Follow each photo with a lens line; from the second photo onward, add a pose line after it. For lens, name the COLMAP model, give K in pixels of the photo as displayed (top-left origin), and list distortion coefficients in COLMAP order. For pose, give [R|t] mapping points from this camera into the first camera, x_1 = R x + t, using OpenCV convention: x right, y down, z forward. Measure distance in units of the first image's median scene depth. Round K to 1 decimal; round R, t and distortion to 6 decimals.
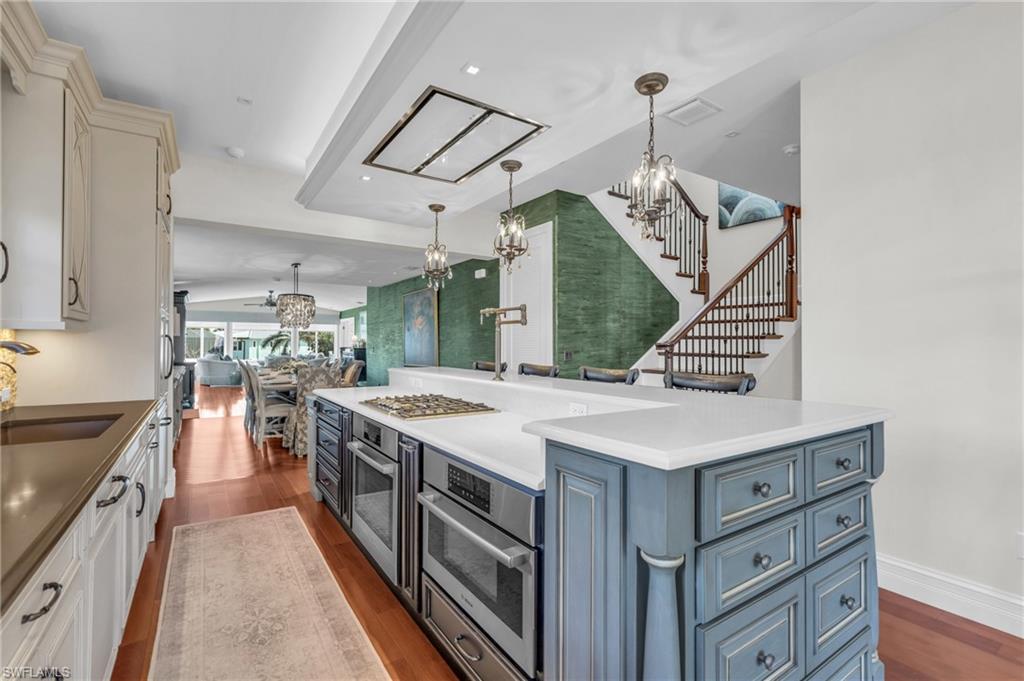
lens RADIAL K [[463.9, 0, 512.5], [0, 463.9, 338.6], [0, 0, 1]] dist [-0.001968, 0.001288]
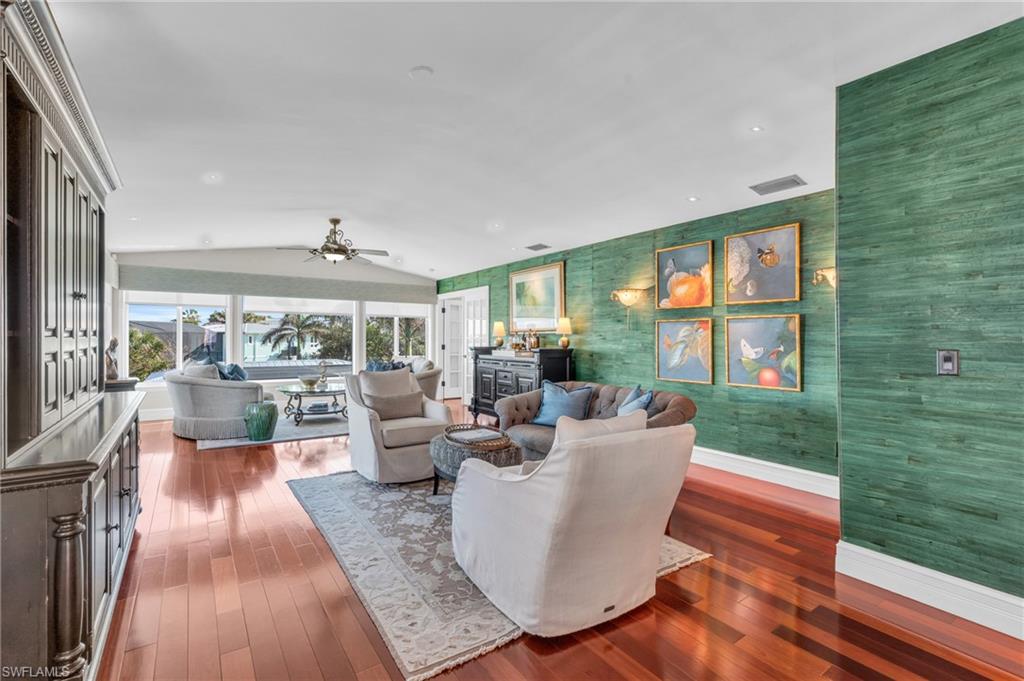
lens RADIAL K [[463.9, 0, 513.1], [0, 463.9, 335.9], [0, 0, 1]] dist [-0.001968, 0.001288]
pose [[0.999825, -0.001856, 0.018633, -1.258799], [0.001788, 0.999992, 0.003641, 0.023397], [-0.018640, -0.003607, 0.999820, 1.941247]]
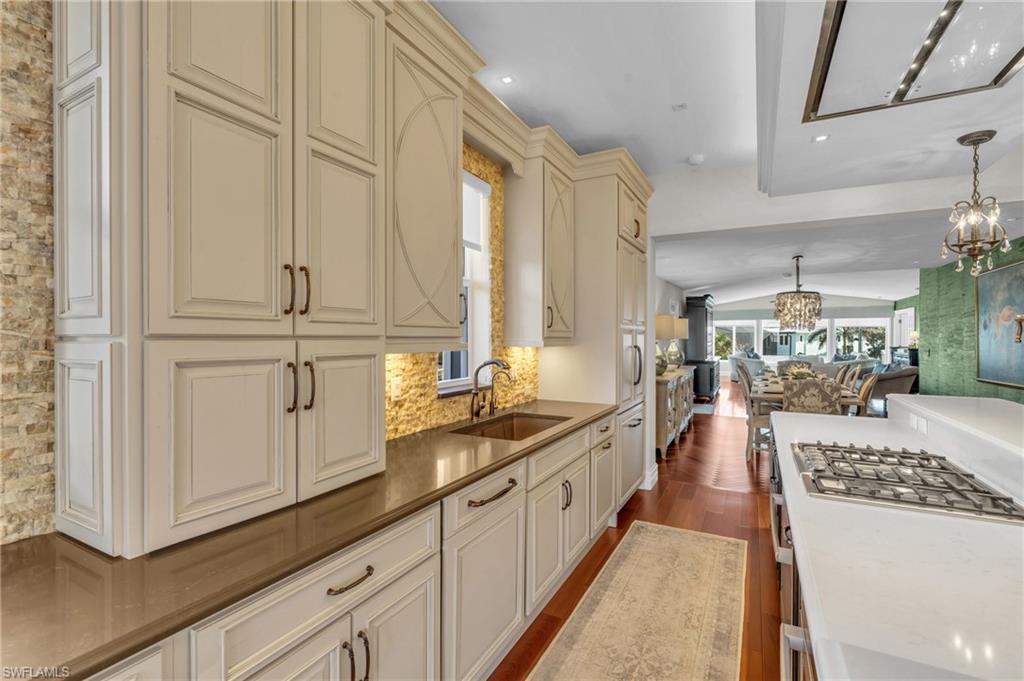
lens RADIAL K [[463.9, 0, 507.3], [0, 463.9, 339.7], [0, 0, 1]] dist [-0.001968, 0.001288]
pose [[0.469248, 0.003096, -0.883061, 0.083061], [0.011292, 0.999891, 0.009506, -0.030876], [0.882994, -0.014432, 0.469162, 0.169657]]
